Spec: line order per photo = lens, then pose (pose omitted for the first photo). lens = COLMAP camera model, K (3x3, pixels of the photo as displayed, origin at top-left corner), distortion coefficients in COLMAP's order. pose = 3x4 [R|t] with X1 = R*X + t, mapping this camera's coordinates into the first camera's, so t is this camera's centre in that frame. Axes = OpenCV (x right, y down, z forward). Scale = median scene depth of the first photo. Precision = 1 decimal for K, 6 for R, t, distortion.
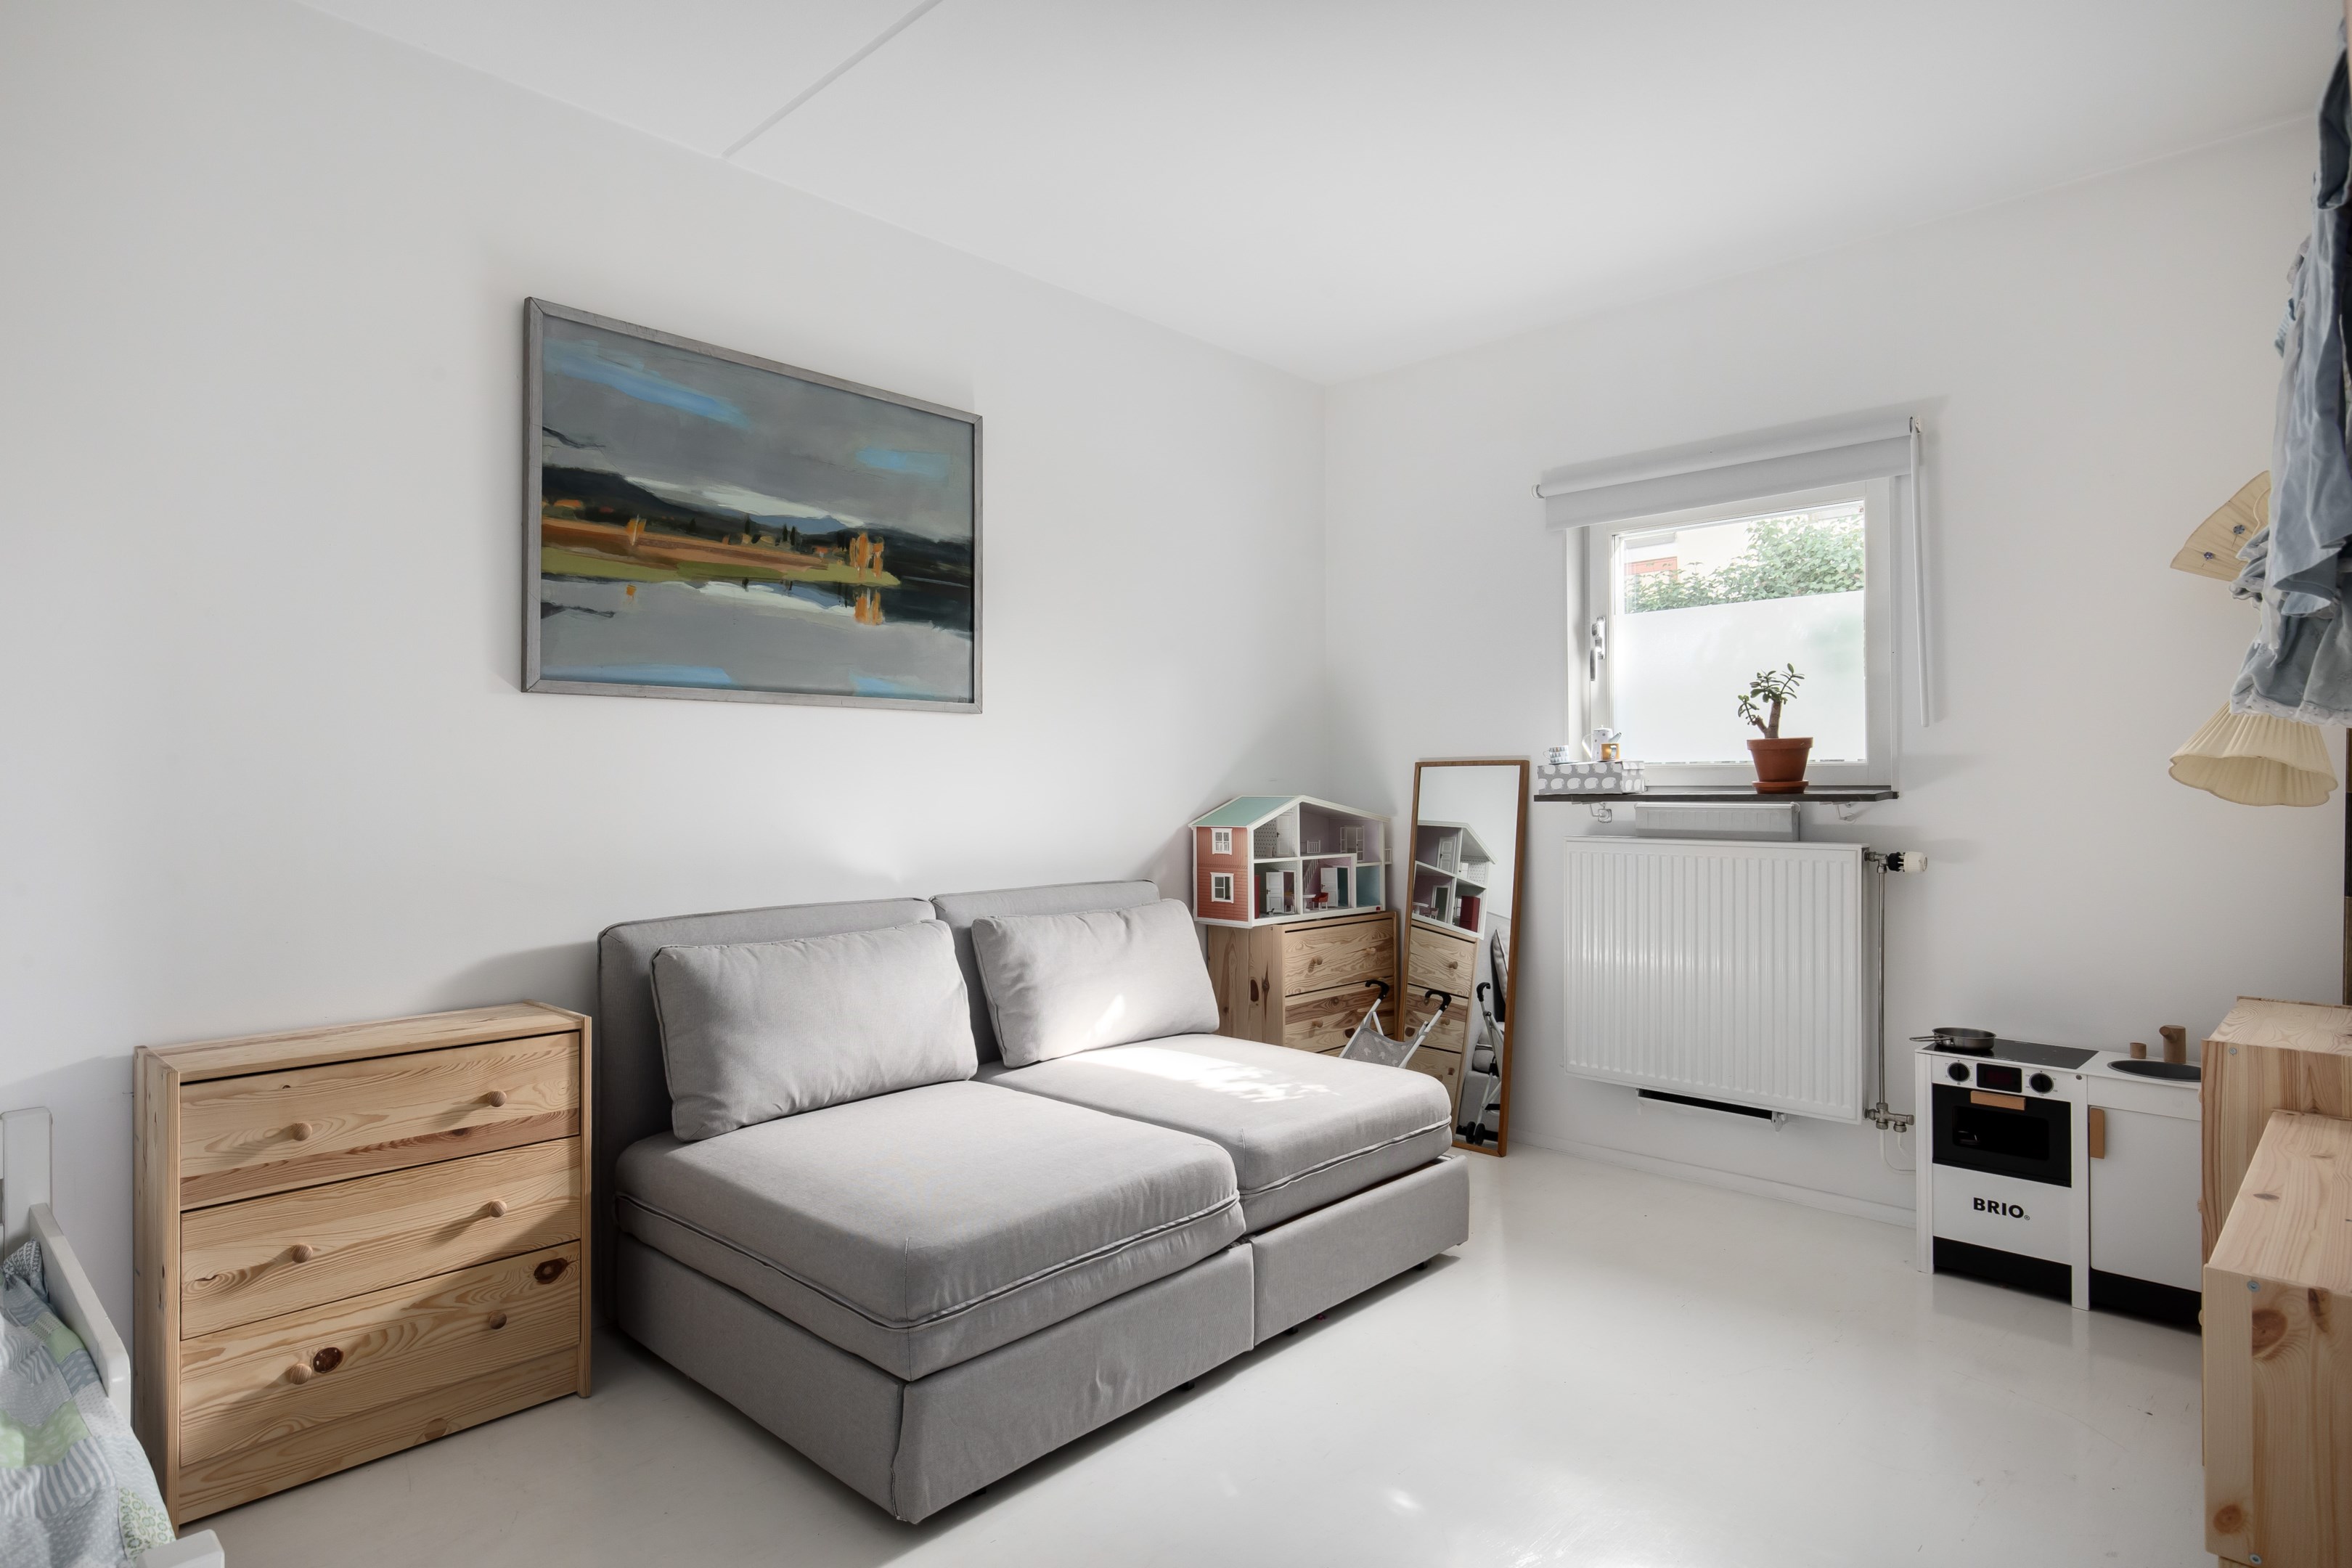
lens RADIAL K [[1339.7, 0, 1177.1], [0, 1339.7, 784.7], [0, 0, 1]] dist [0.015787, -0.002283]
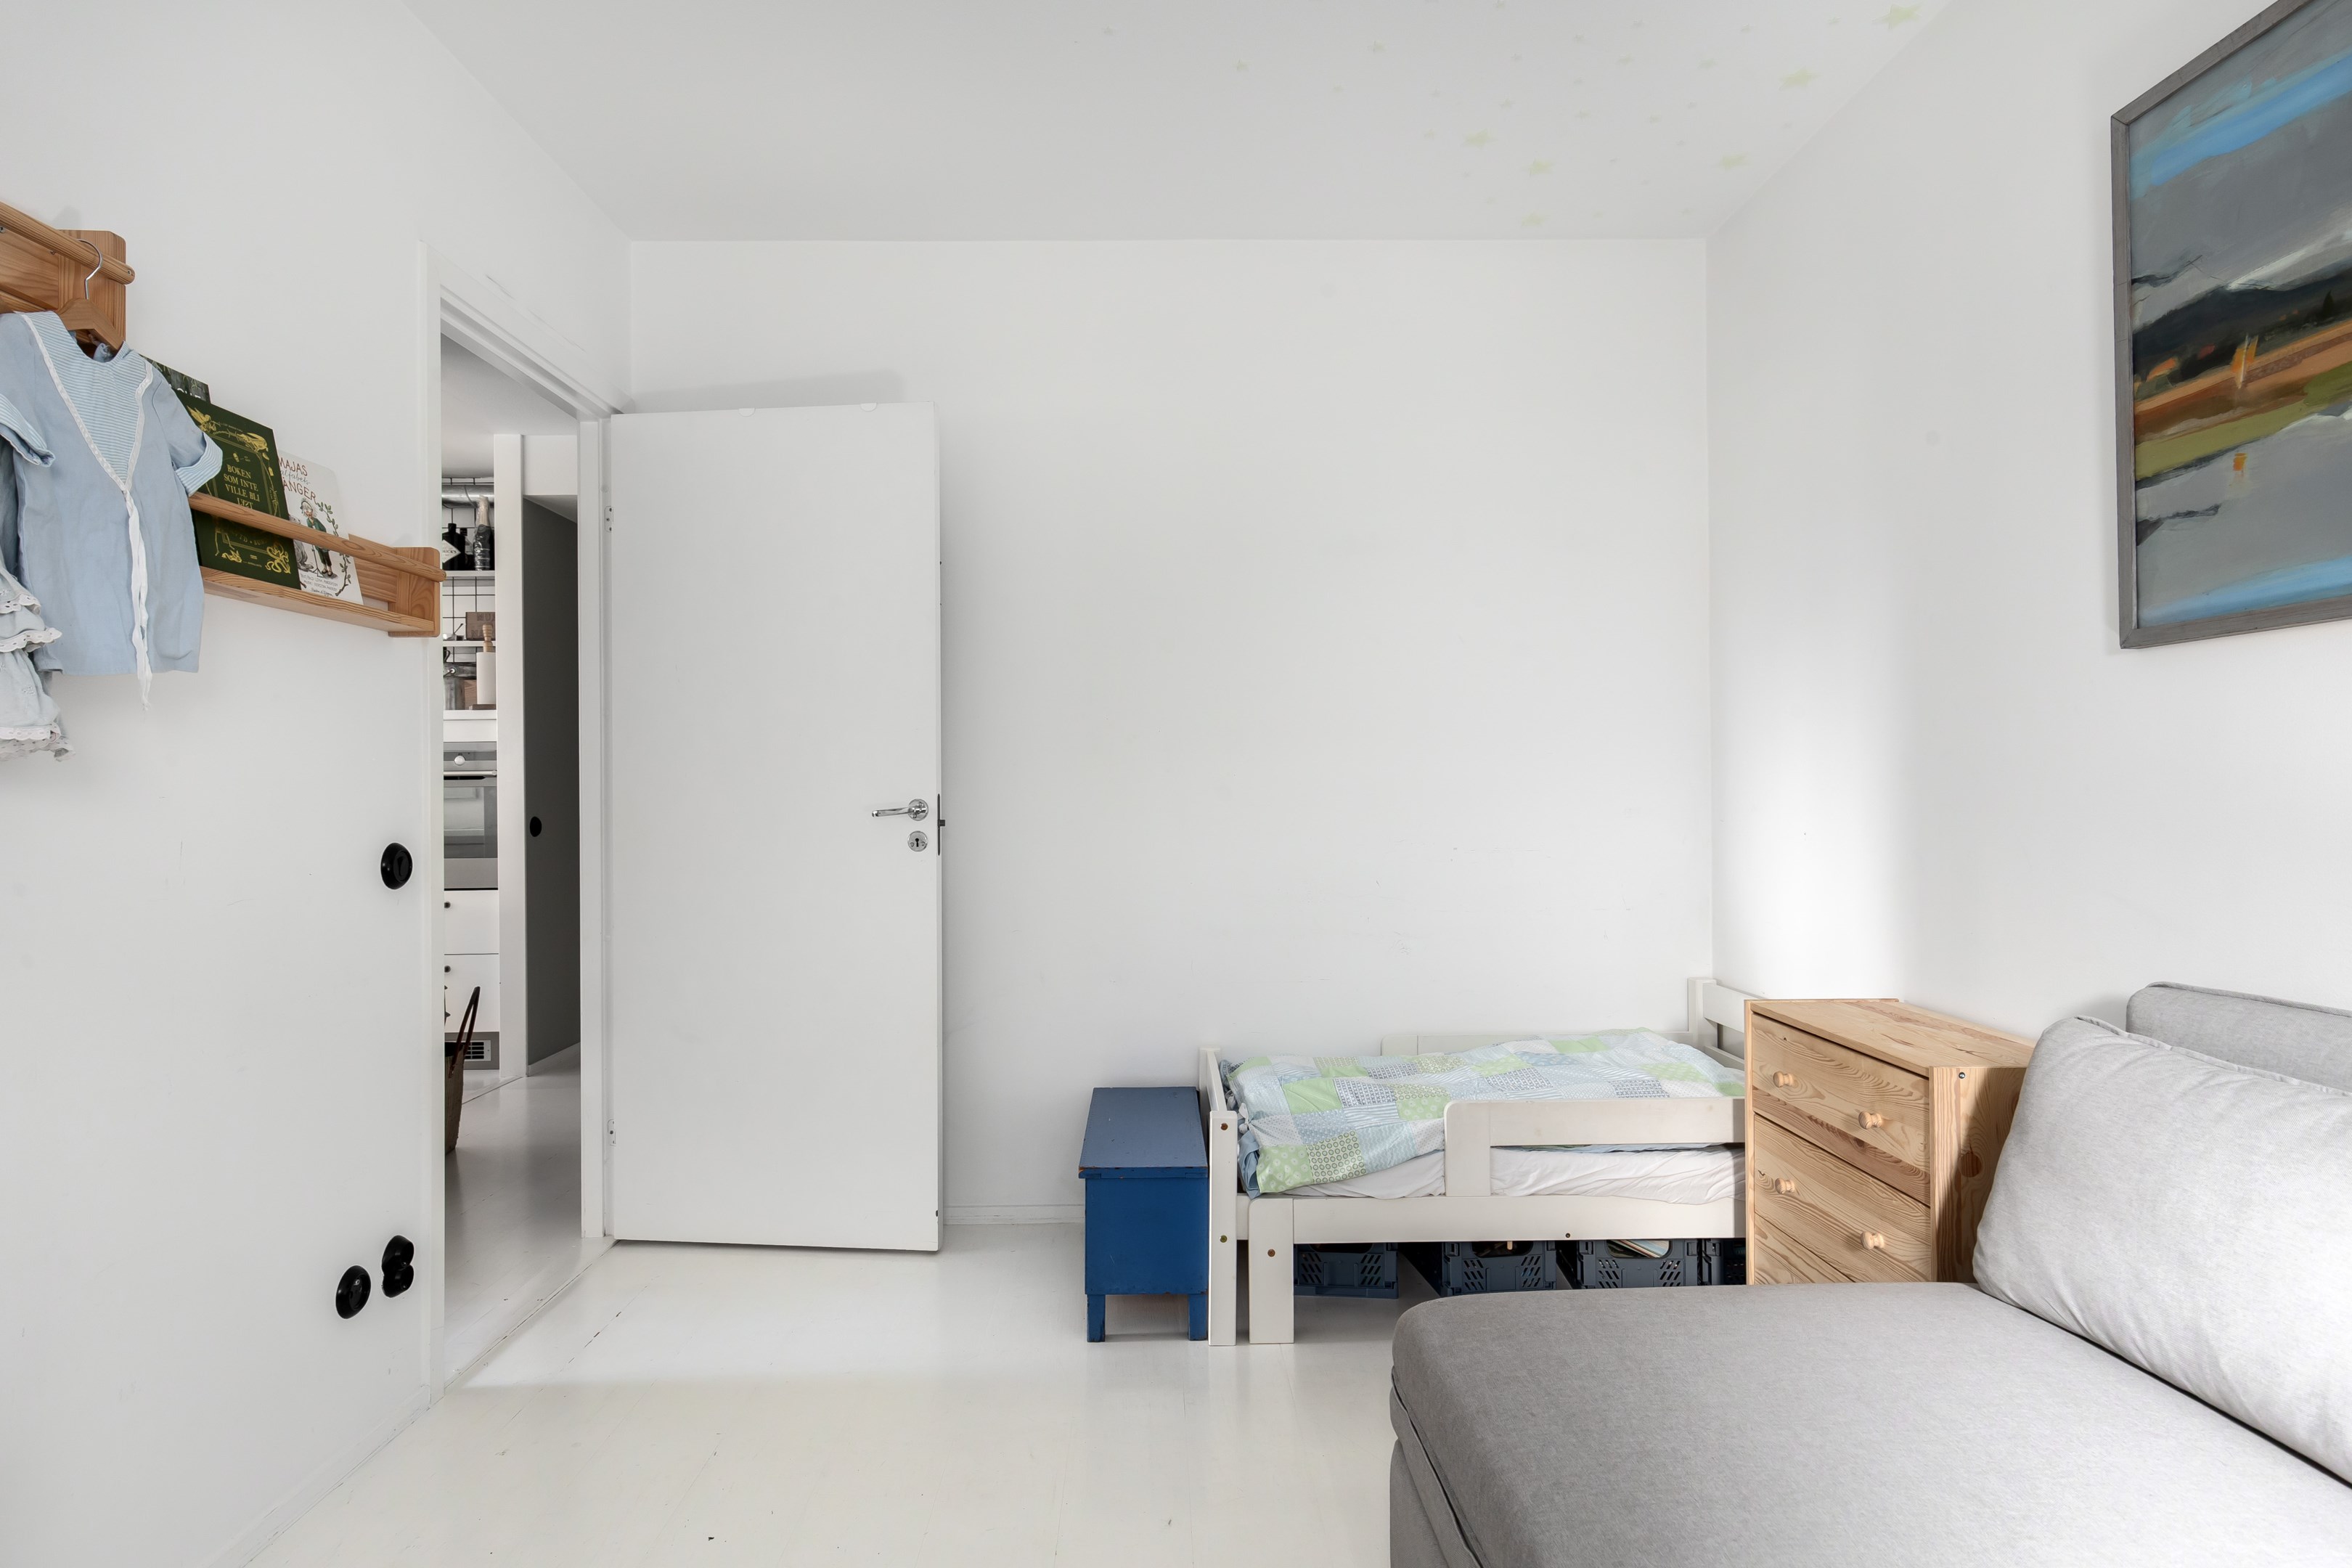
lens RADIAL K [[1339.7, 0, 1175.4], [0, 1339.7, 783.6], [0, 0, 1]] dist [0.015787, -0.002283]
pose [[-0.722928, 0.006312, -0.690894, 0.393753], [0.007955, 0.999968, 0.000811, 0.000445], [0.690877, -0.004910, -0.722955, 1.136373]]
